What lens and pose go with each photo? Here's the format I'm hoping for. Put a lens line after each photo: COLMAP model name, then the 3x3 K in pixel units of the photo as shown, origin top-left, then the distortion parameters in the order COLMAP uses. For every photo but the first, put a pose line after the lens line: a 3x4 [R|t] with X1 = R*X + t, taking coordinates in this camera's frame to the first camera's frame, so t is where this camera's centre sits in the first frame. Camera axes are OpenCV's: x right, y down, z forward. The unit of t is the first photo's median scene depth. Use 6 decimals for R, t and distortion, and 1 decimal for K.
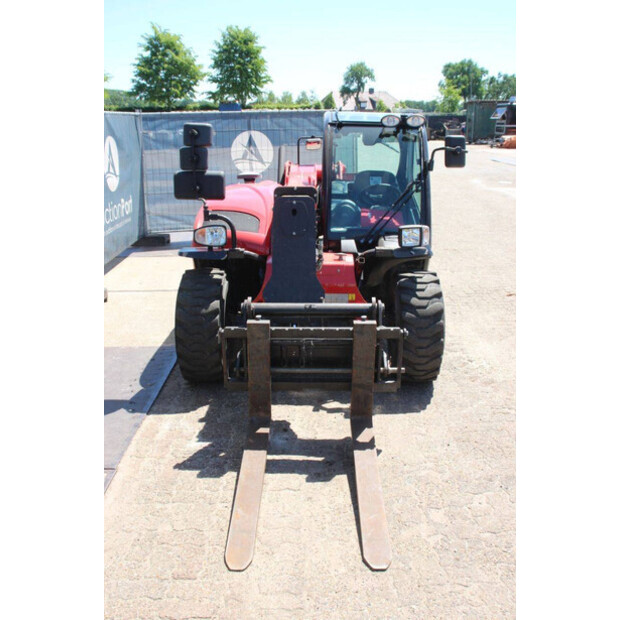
lens RADIAL K [[669.1, 0, 314.3], [0, 669.1, 325.6], [0, 0, 1]] dist [-0.027998, 0.033260]
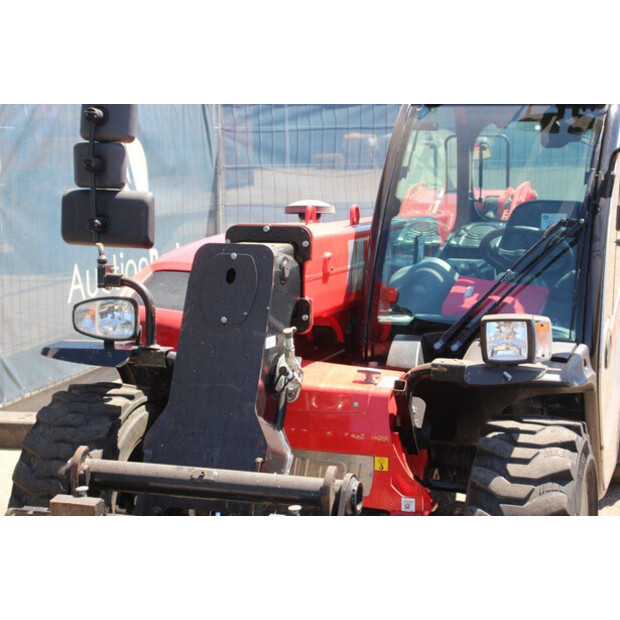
lens RADIAL K [[1290.3, 0, 318.1], [0, 1290.3, 329.1], [0, 0, 1]] dist [0.389672, 0.035753]
pose [[0.952956, 0.046738, -0.299483, 0.283048], [-0.087546, 0.988372, -0.124324, -0.020052], [0.290190, 0.144694, 0.945967, 0.133512]]
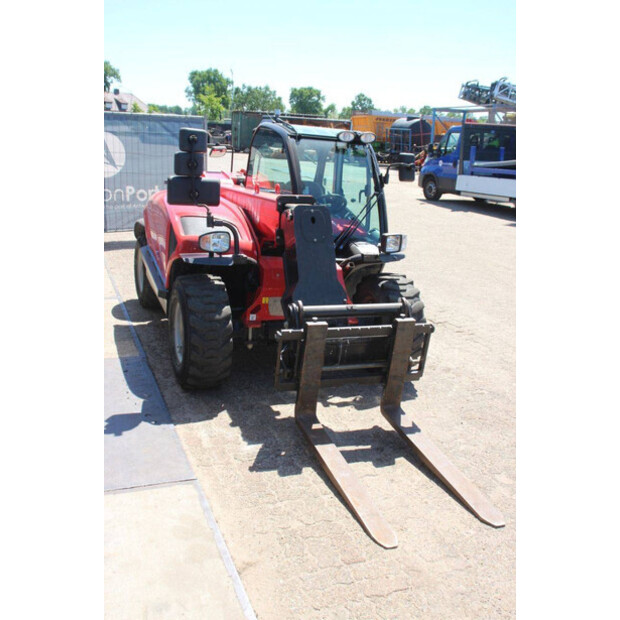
lens RADIAL K [[669.1, 0, 314.3], [0, 669.1, 325.6], [0, 0, 1]] dist [-0.027998, 0.033260]
pose [[0.928548, -0.044318, 0.368558, -0.390741], [0.047266, 0.998882, 0.001030, -0.002882], [-0.368192, 0.016463, 0.929604, 0.013701]]
